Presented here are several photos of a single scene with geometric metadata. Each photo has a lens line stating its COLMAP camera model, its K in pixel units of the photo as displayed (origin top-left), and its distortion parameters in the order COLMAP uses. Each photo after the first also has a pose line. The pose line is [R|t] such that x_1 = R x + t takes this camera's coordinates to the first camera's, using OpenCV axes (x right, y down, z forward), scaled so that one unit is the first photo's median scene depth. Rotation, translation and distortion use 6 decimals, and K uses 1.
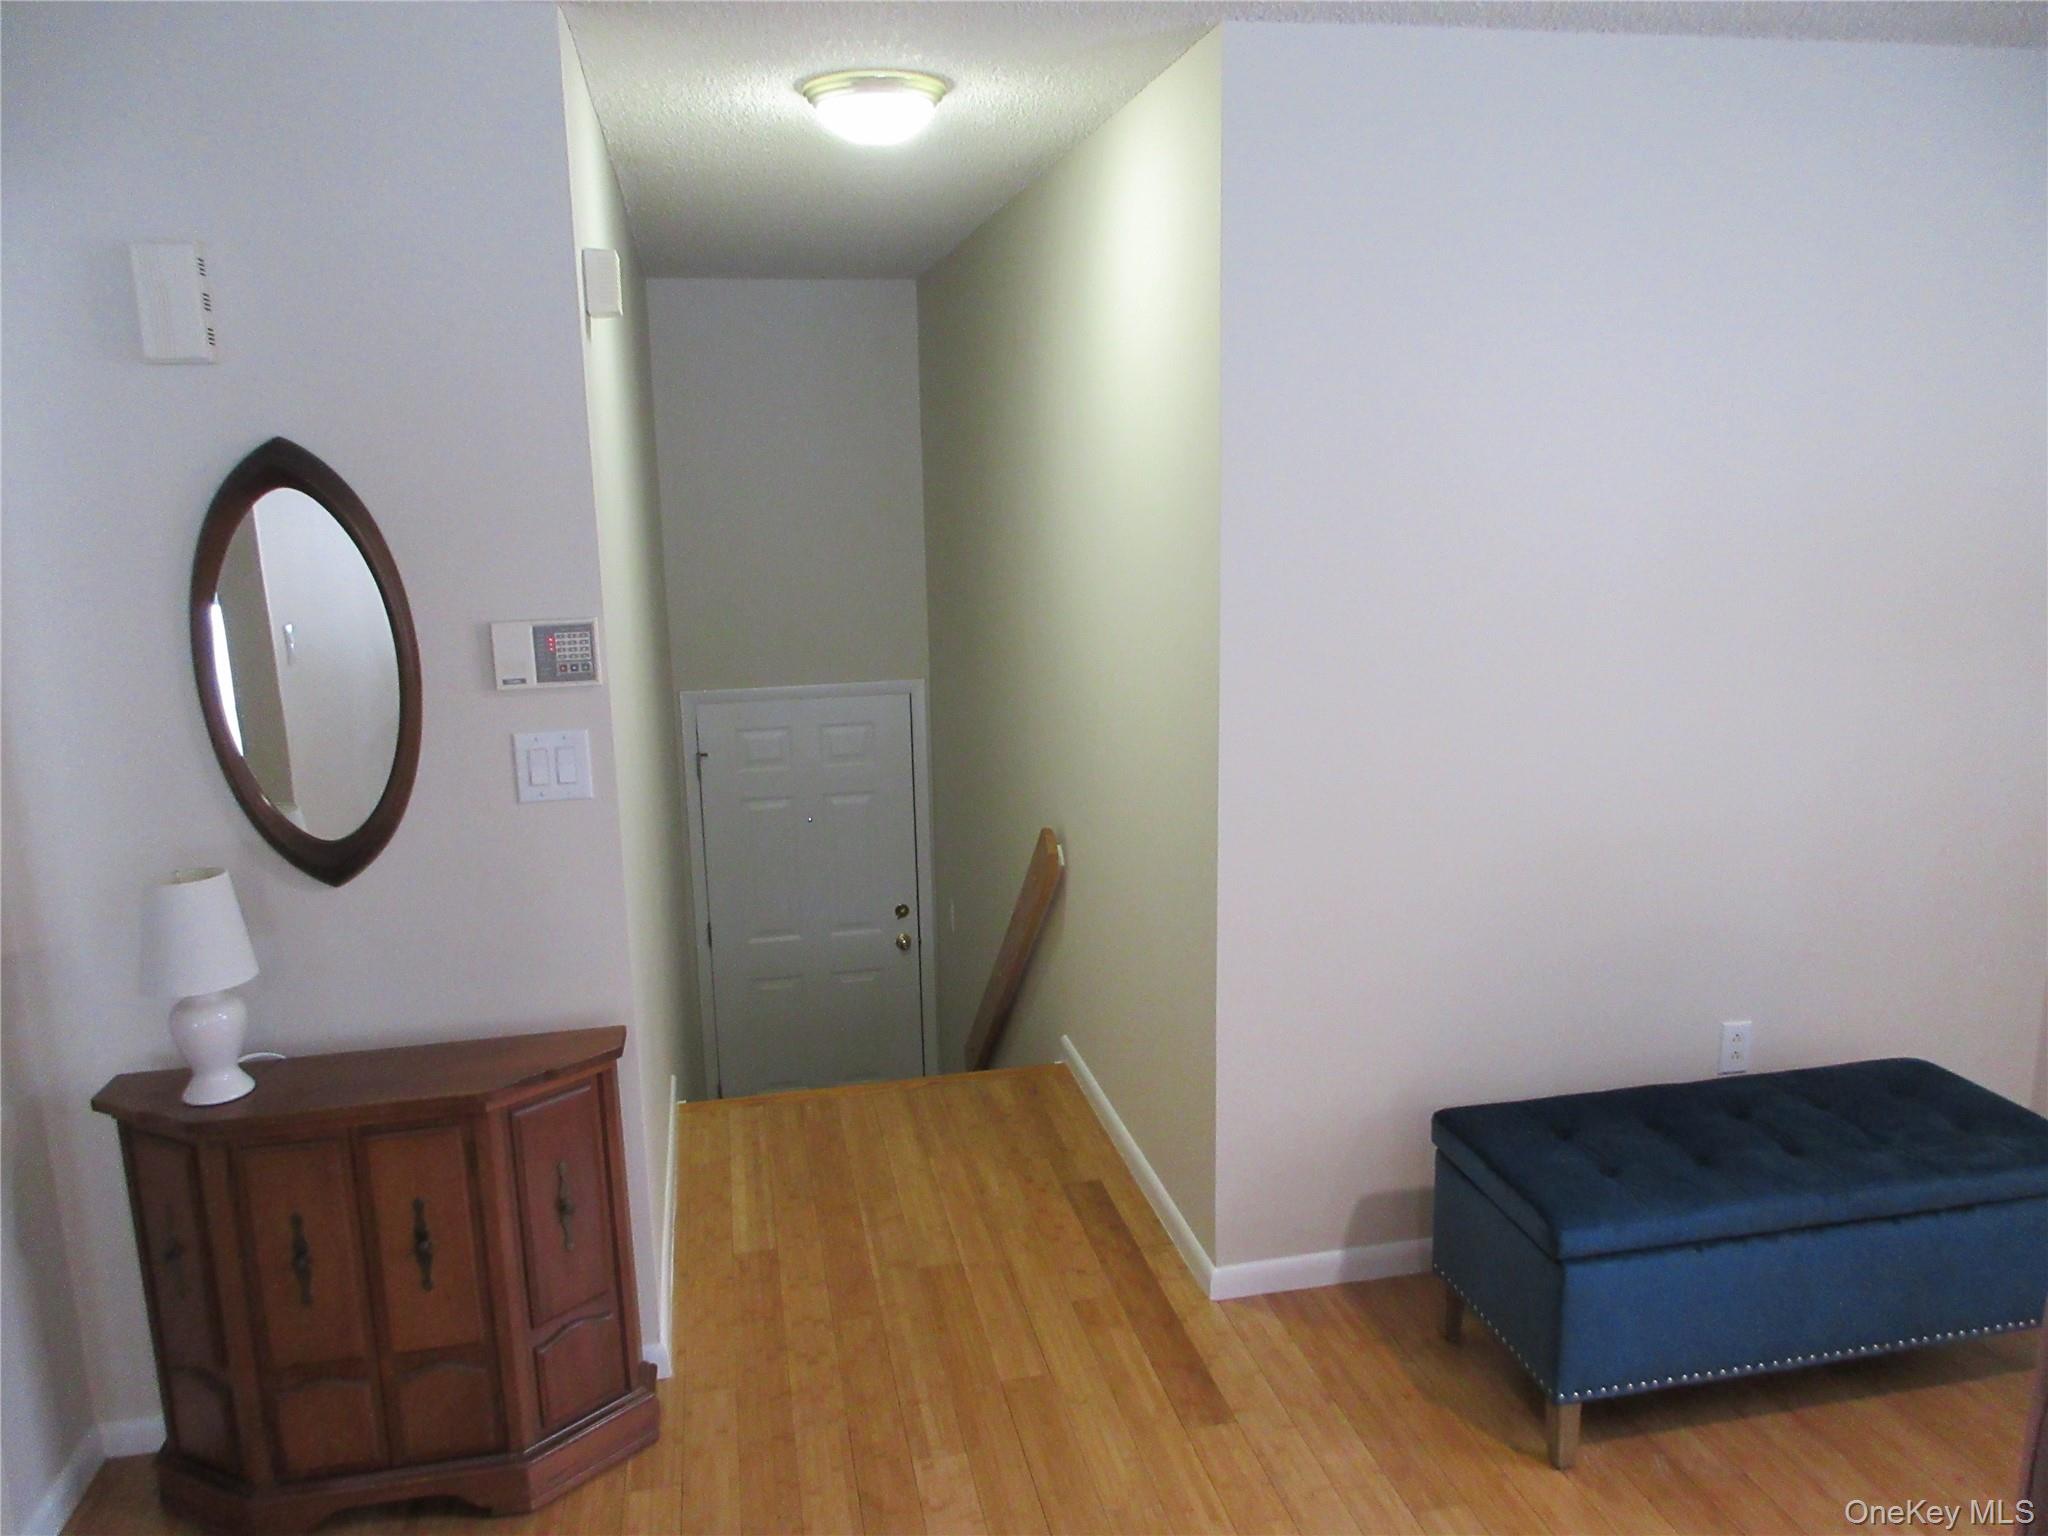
lens RADIAL K [[1525.5, 0, 1020.3], [0, 1525.5, 755.9], [0, 0, 1]] dist [-0.002908, 0.001099]
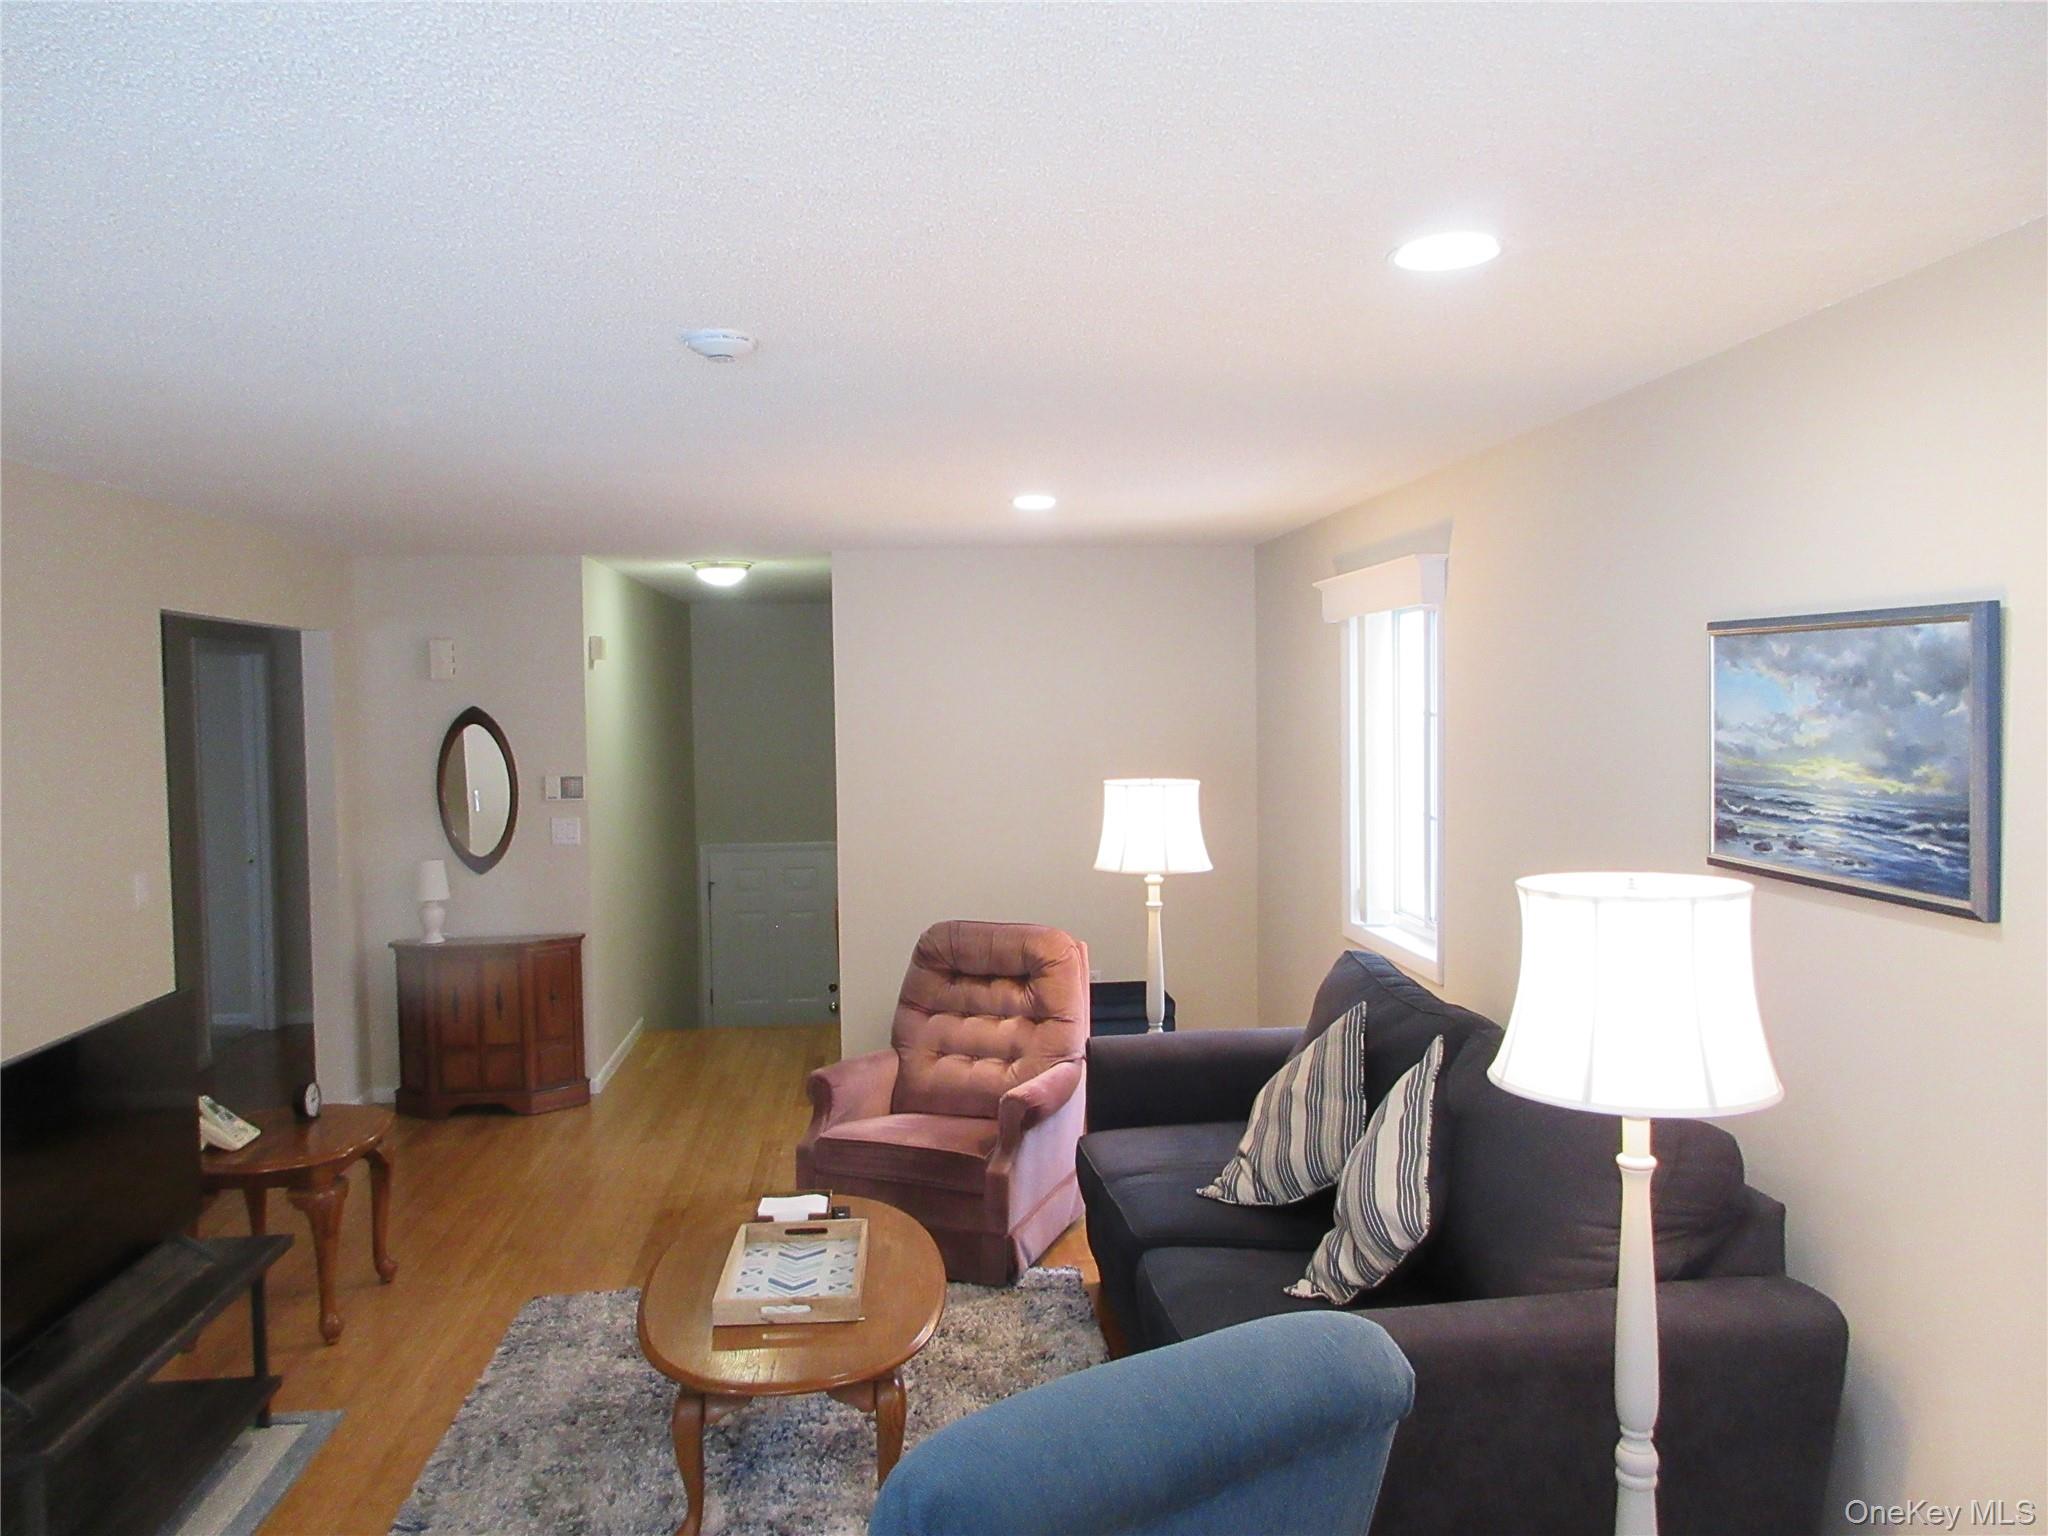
lens RADIAL K [[1525.5, 0, 1023.4], [0, 1525.5, 776.2], [0, 0, 1]] dist [-0.002908, 0.001099]
pose [[0.990513, 0.009111, -0.137120, 0.862835], [-0.030249, 0.987783, -0.152874, 0.302608], [0.134052, 0.155571, 0.978687, -1.522667]]
